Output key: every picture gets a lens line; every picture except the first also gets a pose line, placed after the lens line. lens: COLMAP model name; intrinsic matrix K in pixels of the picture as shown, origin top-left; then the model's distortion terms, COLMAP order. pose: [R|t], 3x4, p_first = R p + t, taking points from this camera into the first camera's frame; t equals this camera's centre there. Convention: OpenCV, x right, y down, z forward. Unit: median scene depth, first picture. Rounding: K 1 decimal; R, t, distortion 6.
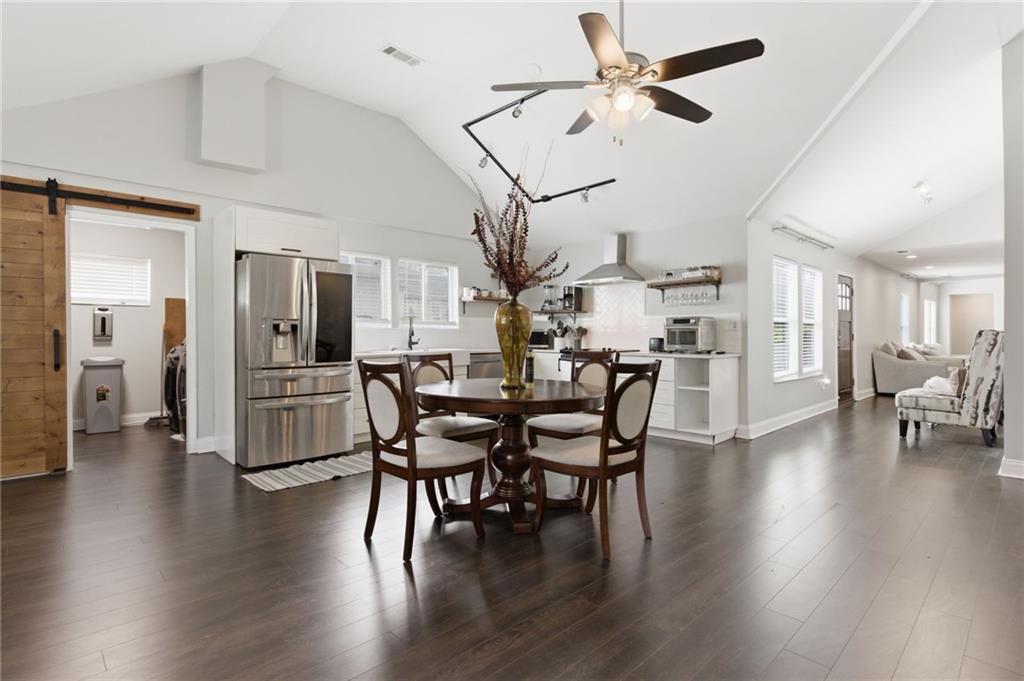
lens RADIAL K [[505.1, 0, 514.7], [0, 505.1, 331.4], [0, 0, 1]] dist [-0.003164, -0.001845]
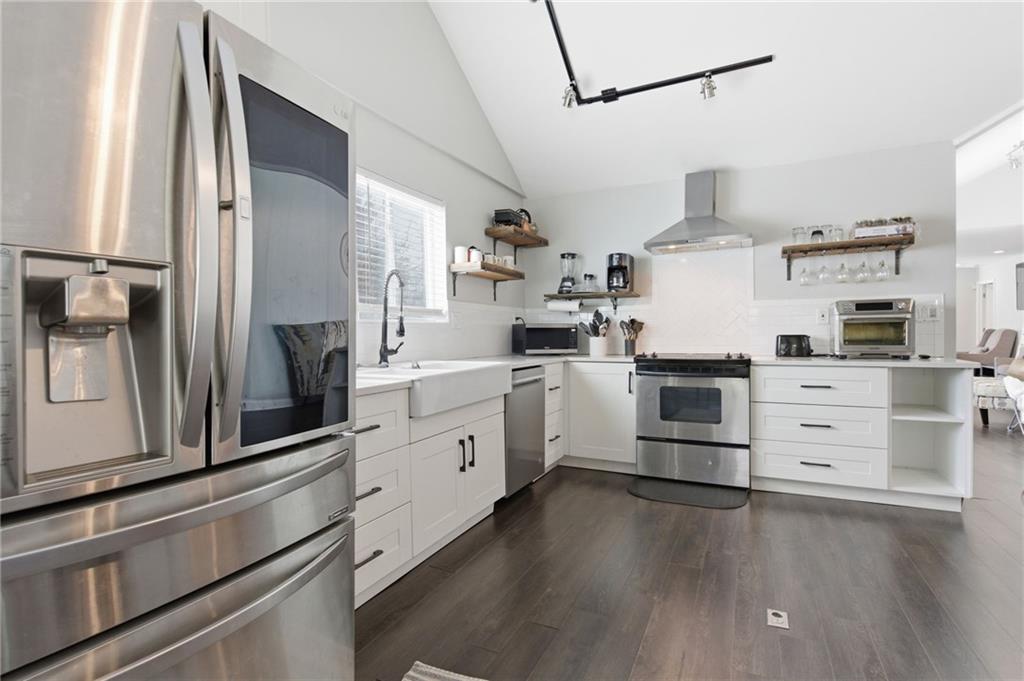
lens RADIAL K [[496.7, 0, 506.7], [0, 496.7, 337.9], [0, 0, 1]] dist [0.001529, -0.000132]
pose [[0.937933, -0.013871, 0.346539, -0.257797], [0.009383, 0.999849, 0.014626, 0.004386], [-0.346690, -0.010466, 0.937921, 0.525010]]
